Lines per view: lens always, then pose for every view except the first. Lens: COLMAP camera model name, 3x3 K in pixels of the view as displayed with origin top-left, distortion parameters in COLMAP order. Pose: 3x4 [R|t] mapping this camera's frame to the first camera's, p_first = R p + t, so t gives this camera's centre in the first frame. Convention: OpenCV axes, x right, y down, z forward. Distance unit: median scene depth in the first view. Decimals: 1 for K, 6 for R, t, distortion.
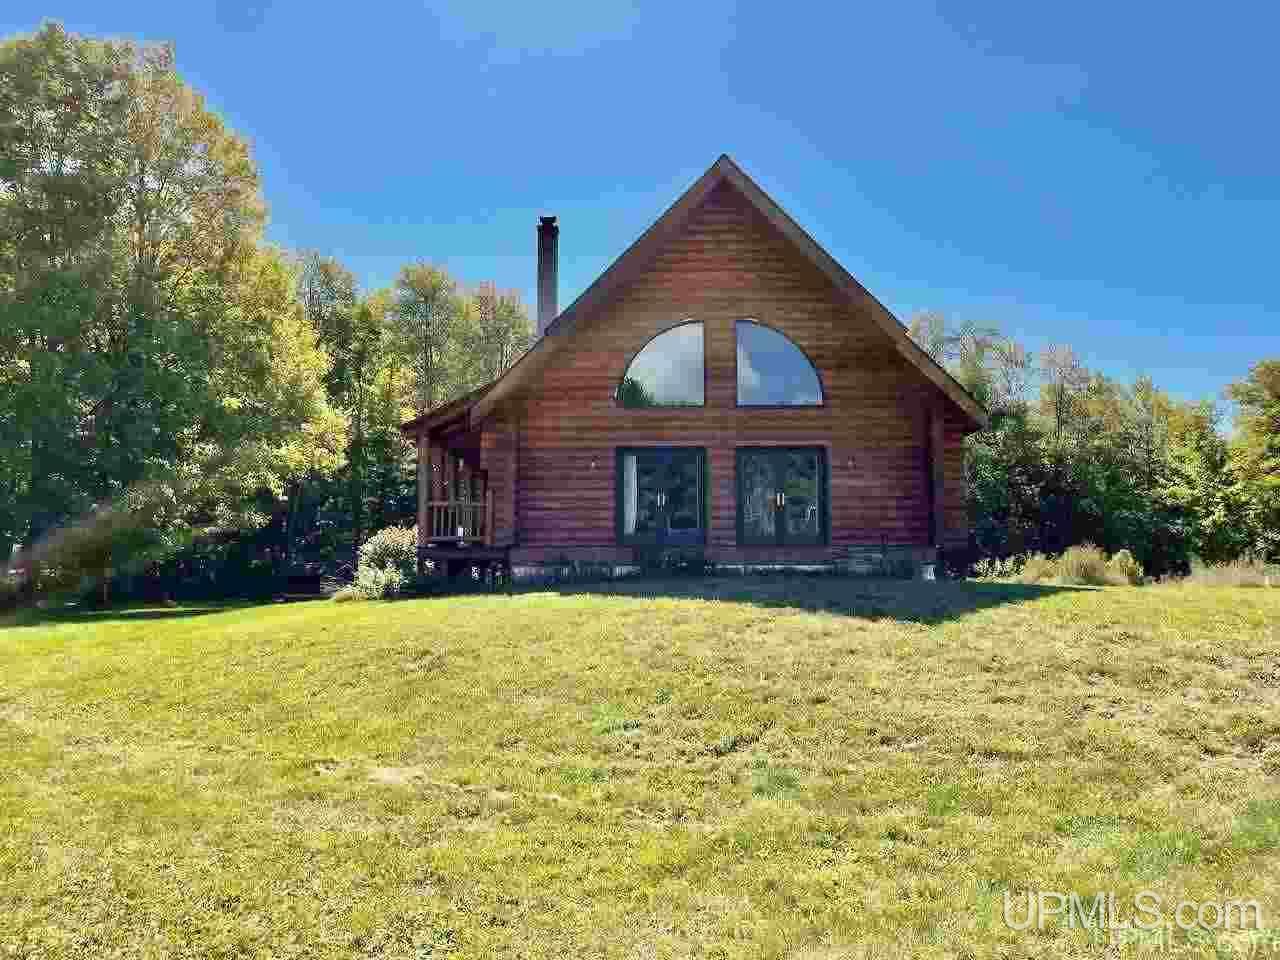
lens RADIAL K [[1015.5, 0, 640.0], [0, 1015.5, 480.0], [0, 0, 1]] dist [0.000293, -0.000158]
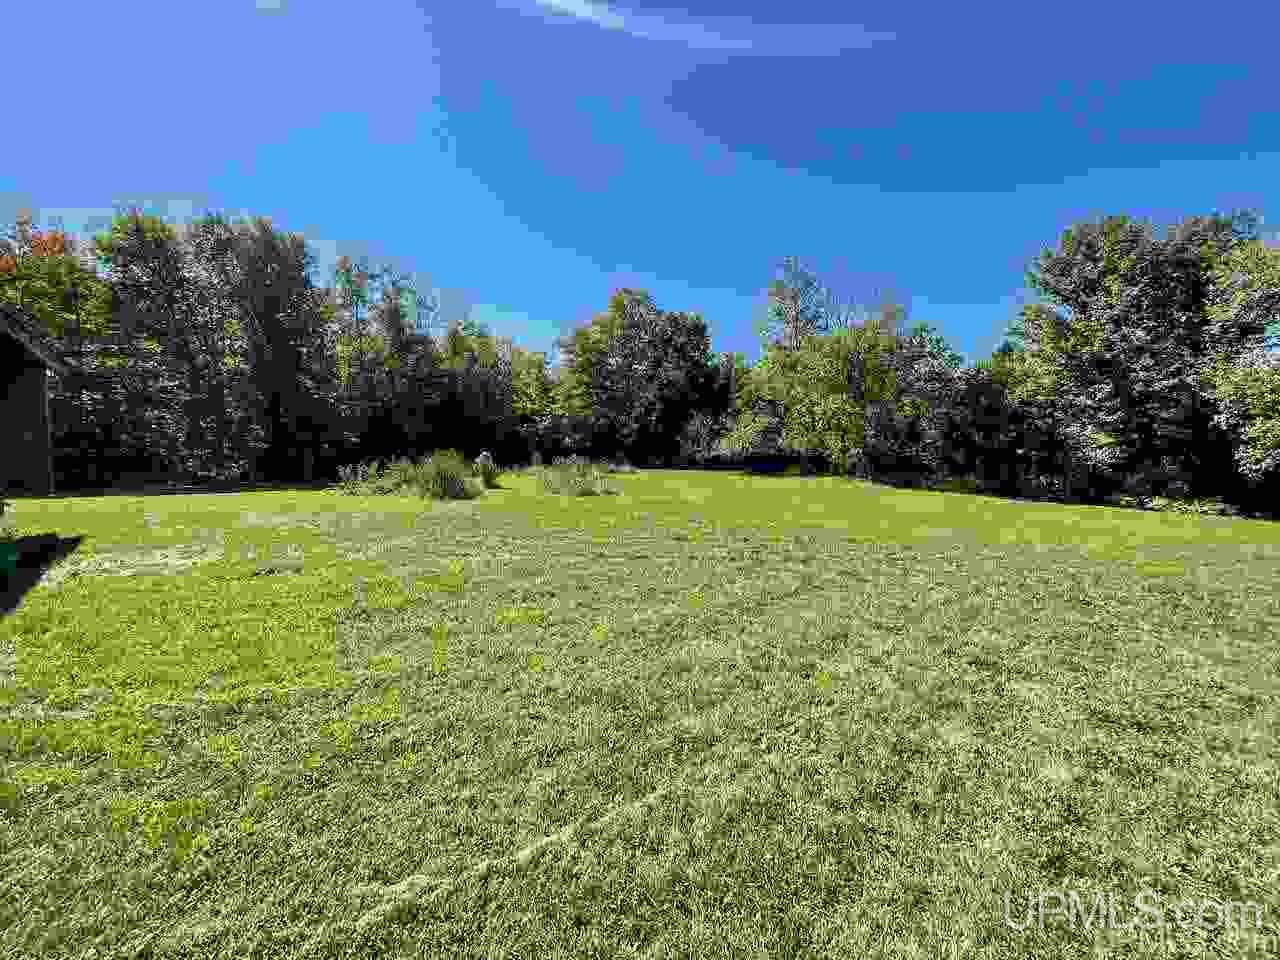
lens RADIAL K [[518.4, 0, 635.6], [0, 518.4, 475.7], [0, 0, 1]] dist [-0.001240, -0.000333]
pose [[0.761784, -0.024438, 0.647370, 0.127099], [-0.076626, 0.988874, 0.127499, 0.003182], [-0.643283, -0.146732, 0.751436, 0.248838]]
